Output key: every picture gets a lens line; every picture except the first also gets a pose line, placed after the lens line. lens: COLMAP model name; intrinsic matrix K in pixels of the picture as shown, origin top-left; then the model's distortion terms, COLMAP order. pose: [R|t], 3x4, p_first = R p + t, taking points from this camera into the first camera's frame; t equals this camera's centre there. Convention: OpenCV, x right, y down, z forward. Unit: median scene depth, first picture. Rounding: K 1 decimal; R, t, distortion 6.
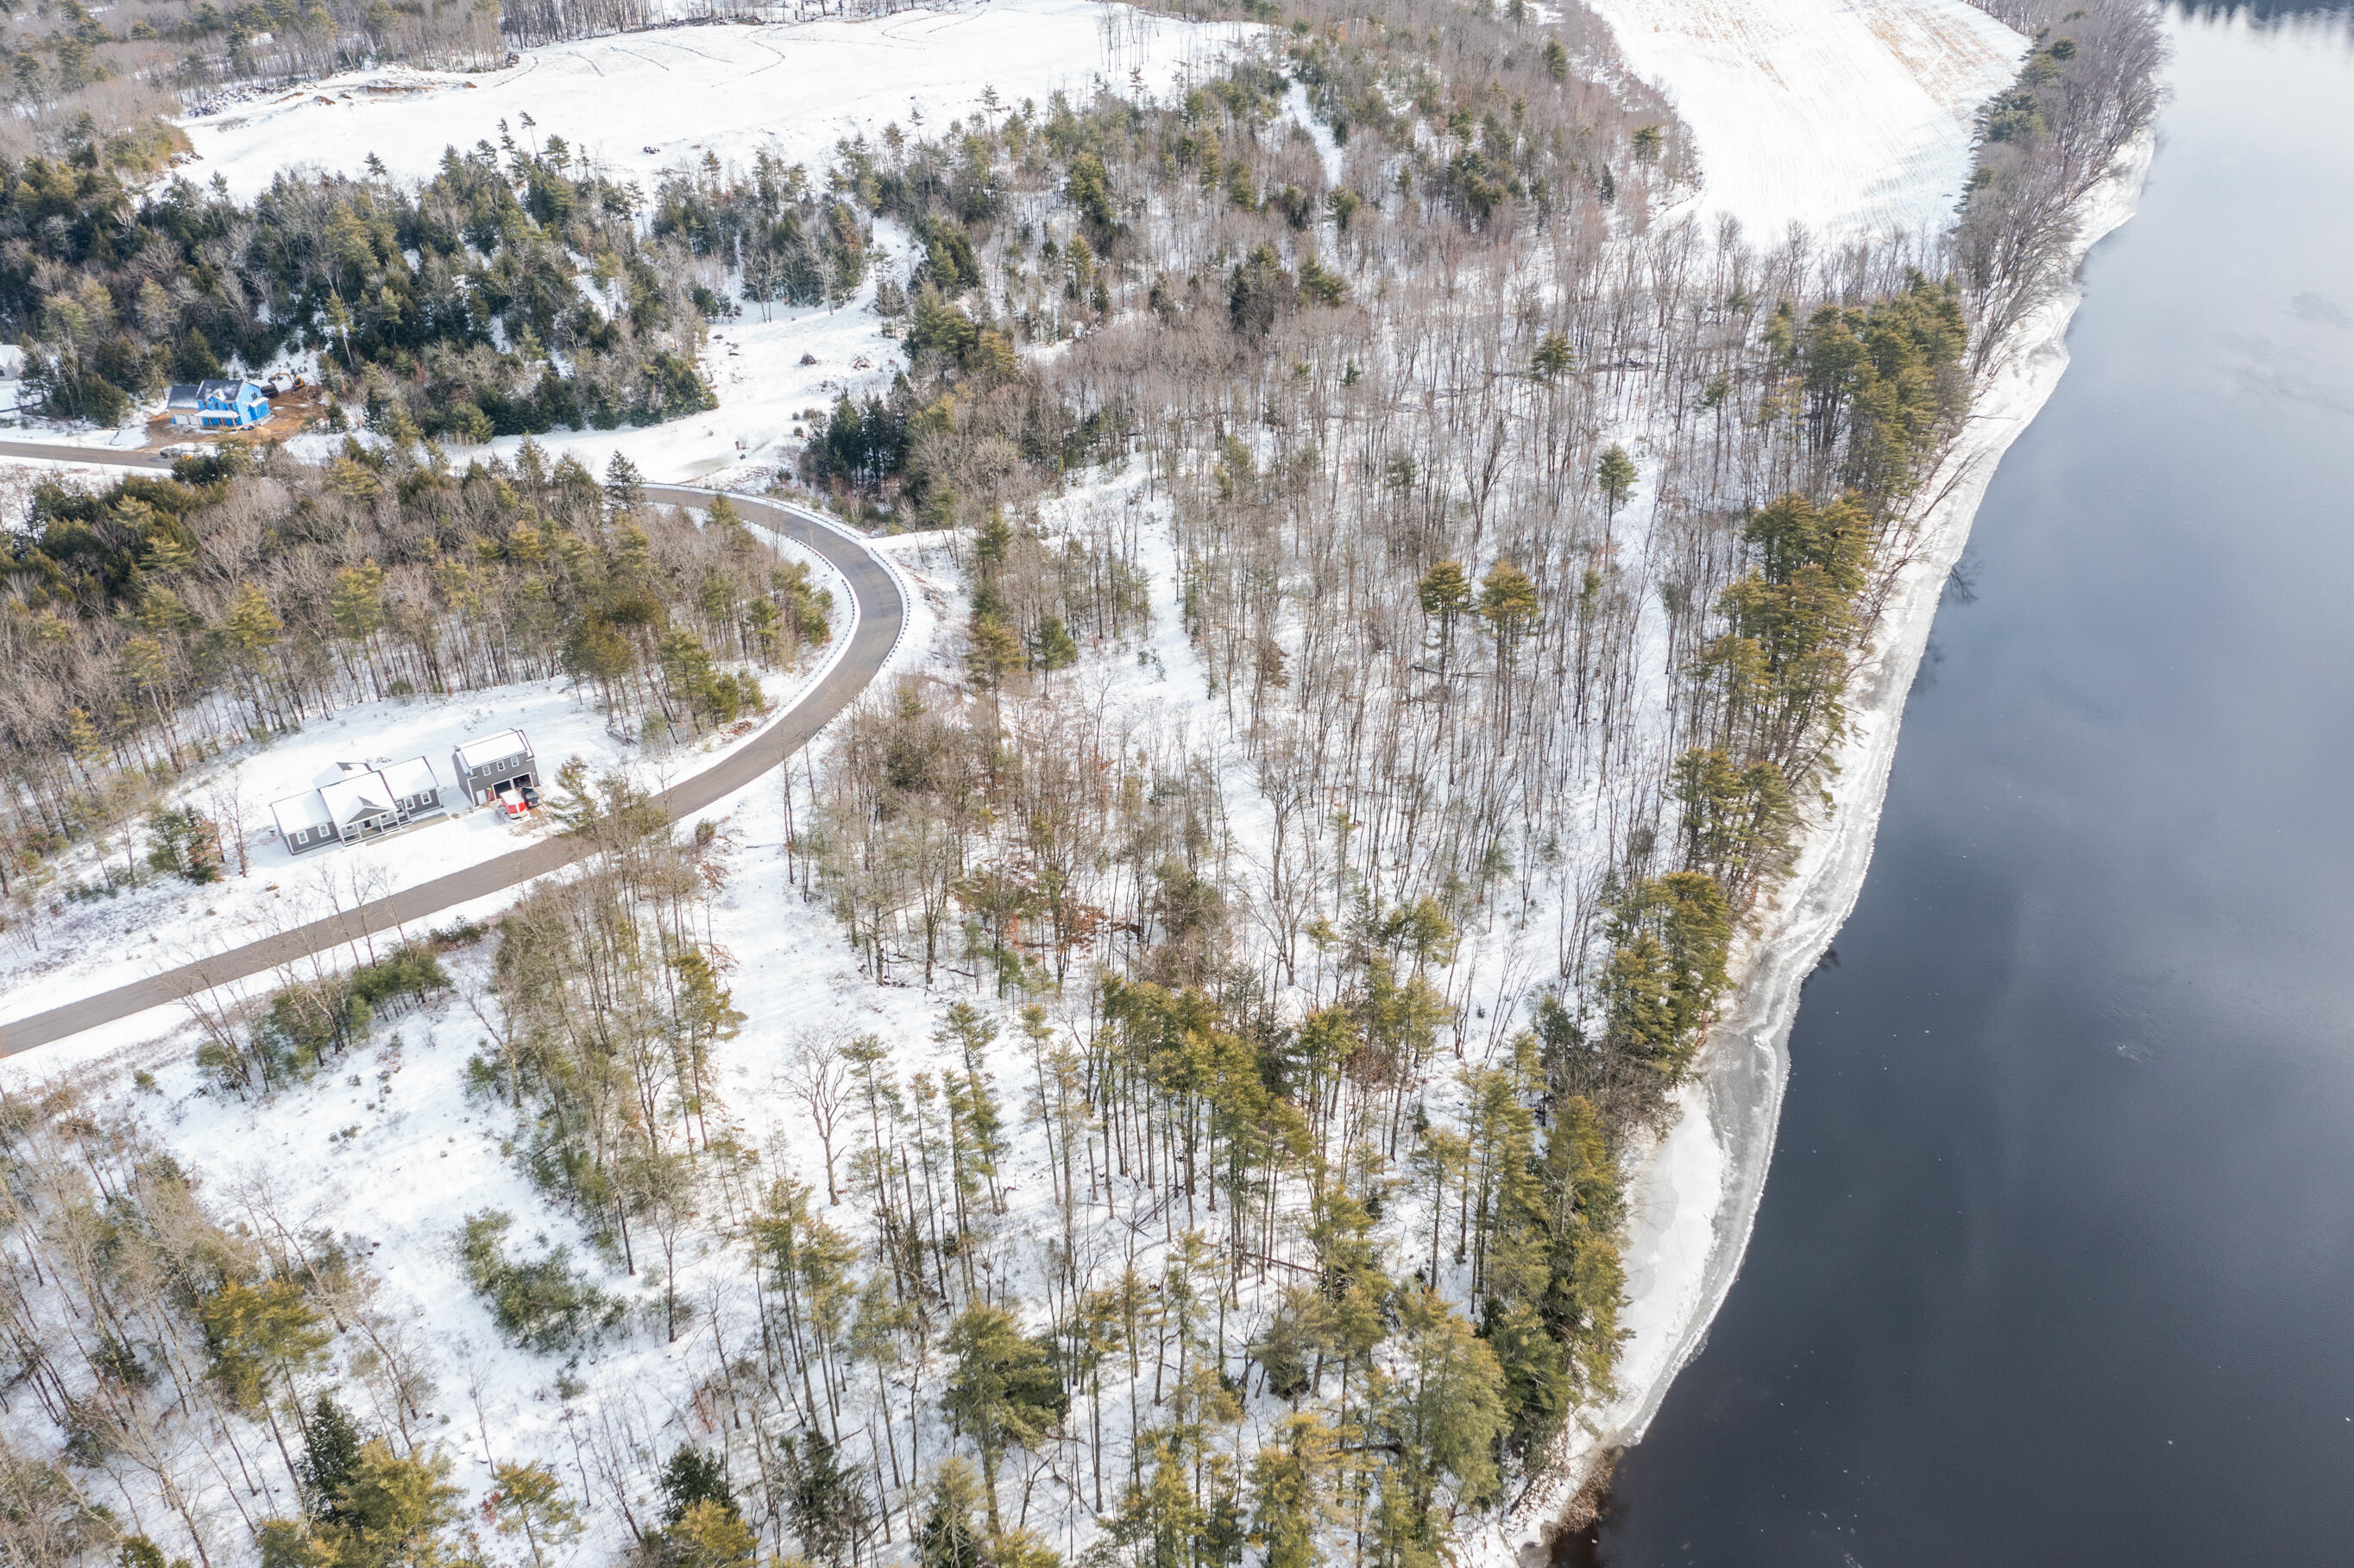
lens RADIAL K [[2005.7, 0, 1187.6], [0, 2005.7, 783.0], [0, 0, 1]] dist [-0.007996, 0.000227]
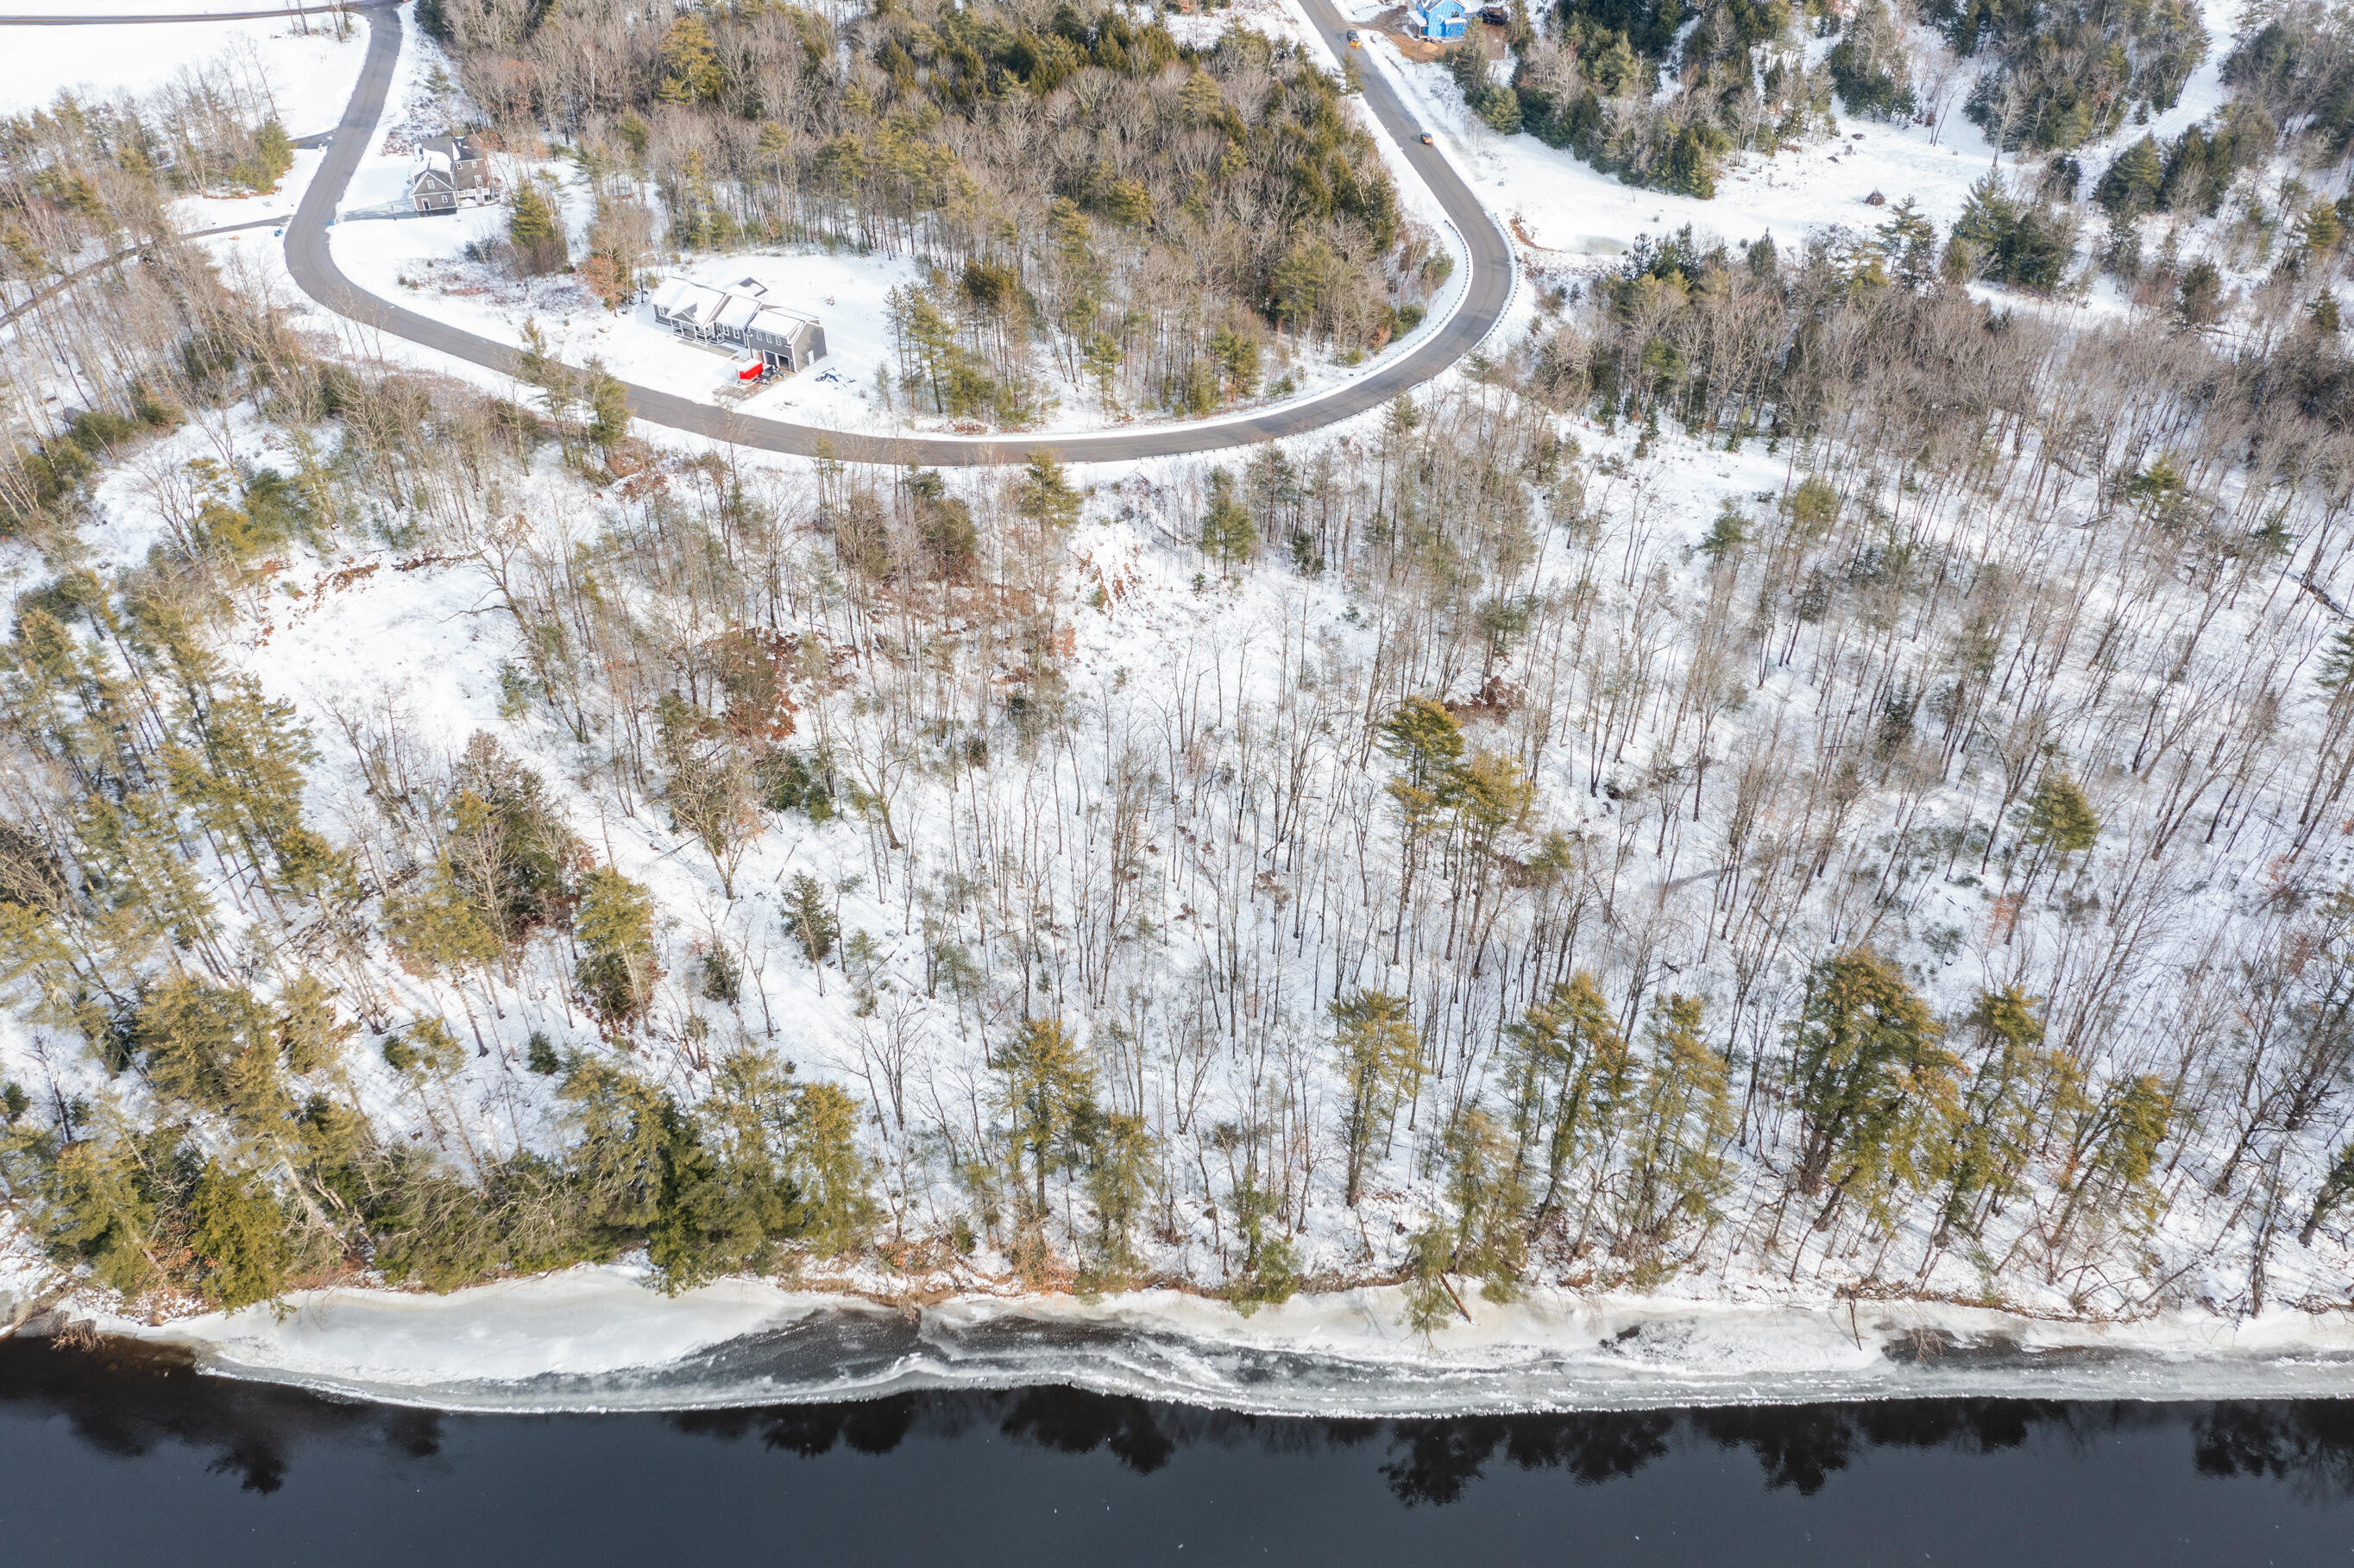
lens RADIAL K [[1921.2, 0, 1188.5], [0, 1921.2, 794.2], [0, 0, 1]] dist [-0.018400, 0.008786]
pose [[0.413232, 0.606074, -0.679643, 0.432839], [-0.464382, 0.782260, 0.415233, -0.244953], [0.783319, 0.144026, 0.604705, 0.378552]]
